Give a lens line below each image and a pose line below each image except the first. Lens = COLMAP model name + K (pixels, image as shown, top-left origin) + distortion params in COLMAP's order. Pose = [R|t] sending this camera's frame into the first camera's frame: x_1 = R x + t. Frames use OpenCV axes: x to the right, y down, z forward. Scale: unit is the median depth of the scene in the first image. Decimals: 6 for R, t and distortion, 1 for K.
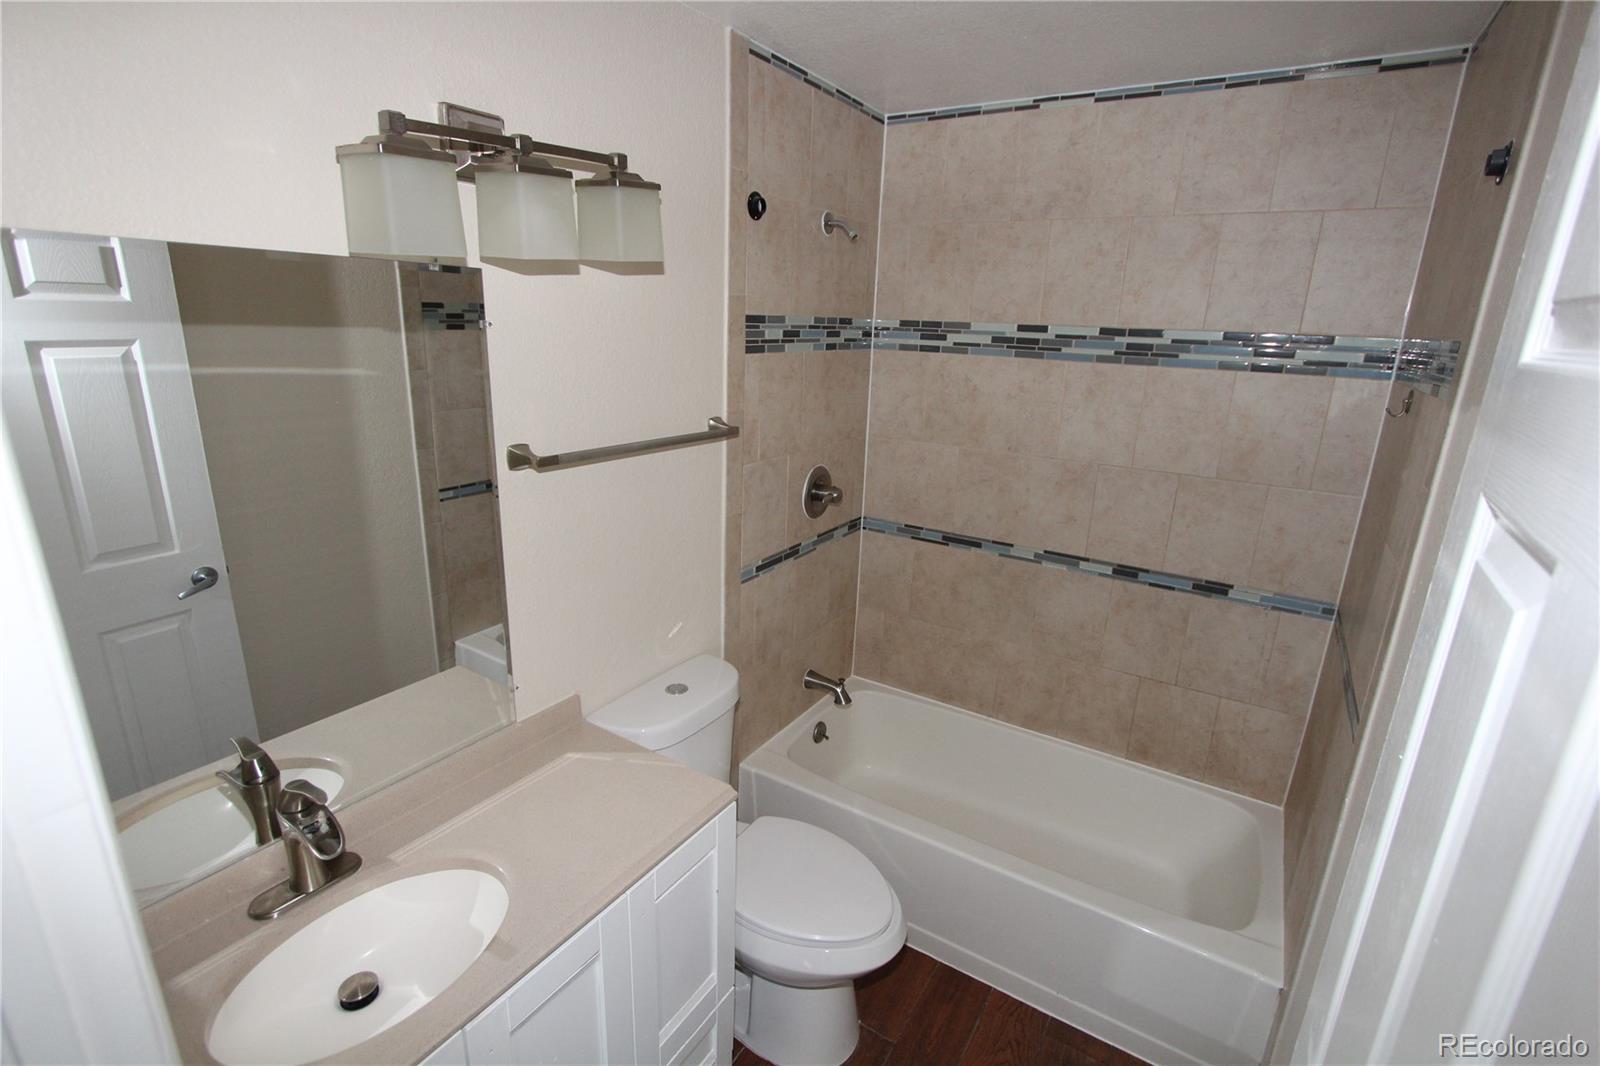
lens RADIAL K [[732.0, 0, 801.7], [0, 732.0, 527.1], [0, 0, 1]] dist [-0.014604, 0.000469]
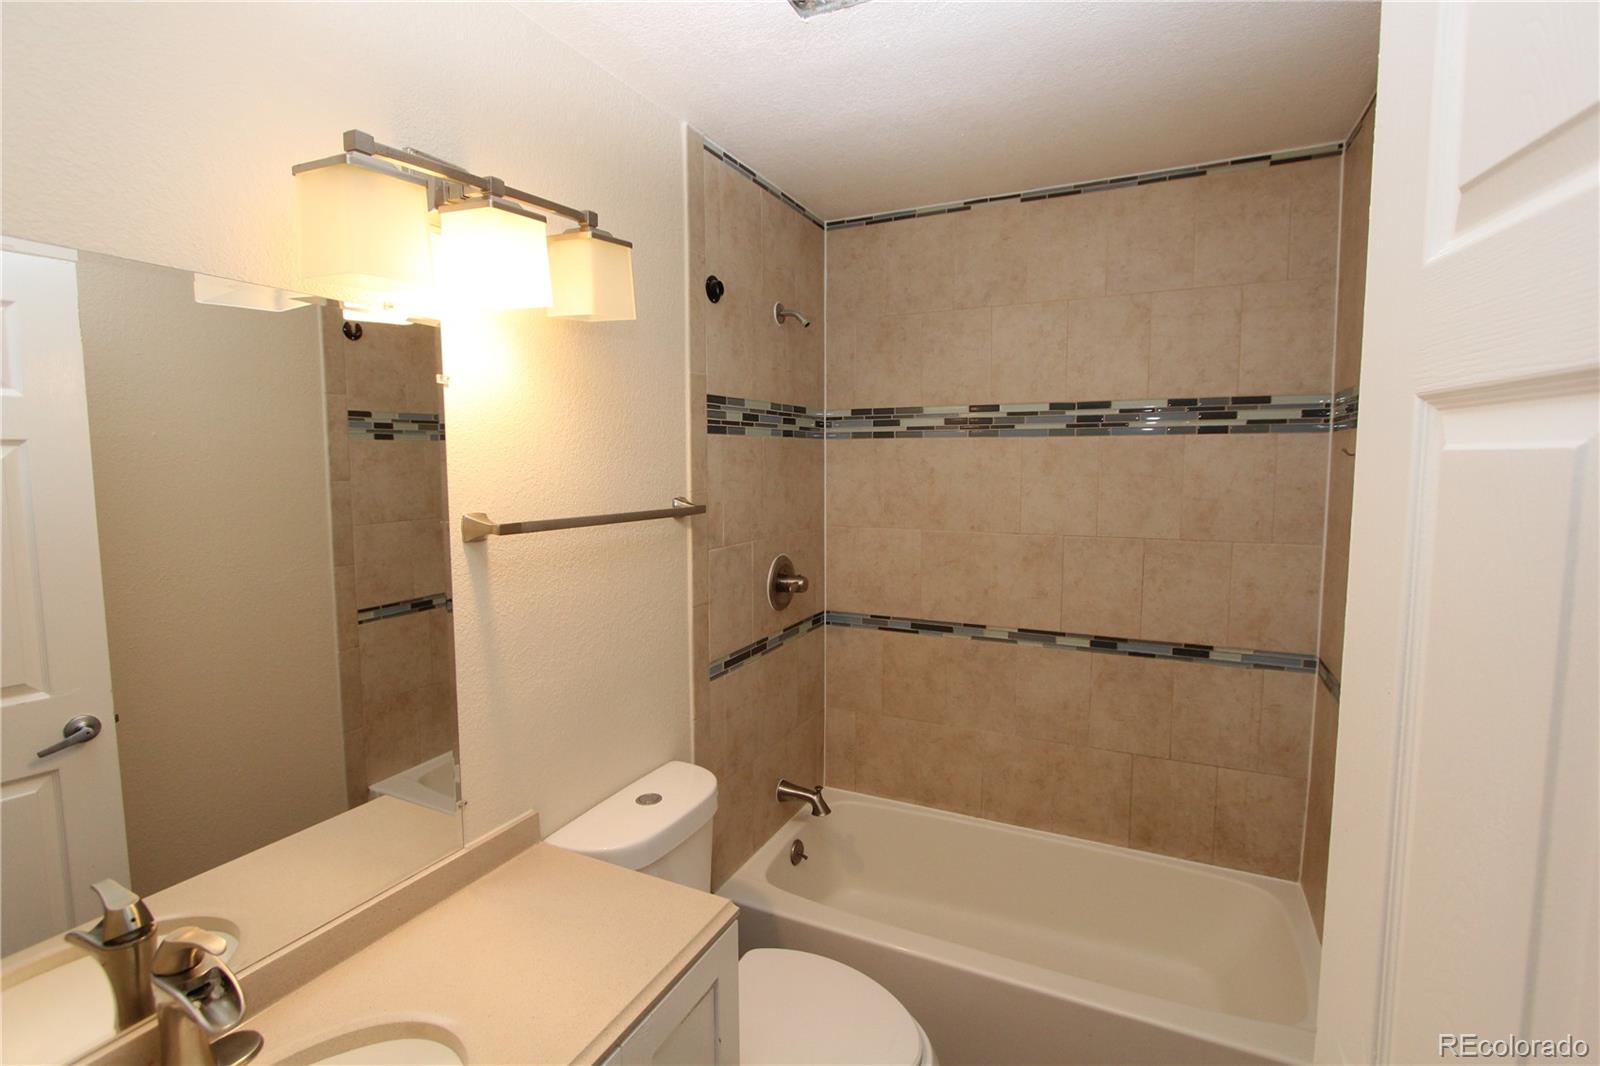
lens RADIAL K [[732.0, 0, 801.7], [0, 732.0, 527.1], [0, 0, 1]] dist [-0.014604, 0.000469]
pose [[0.992932, -0.046853, 0.109043, -0.058616], [0.066126, 0.981354, -0.180474, 0.060789], [-0.098554, 0.186409, 0.977517, 0.058675]]
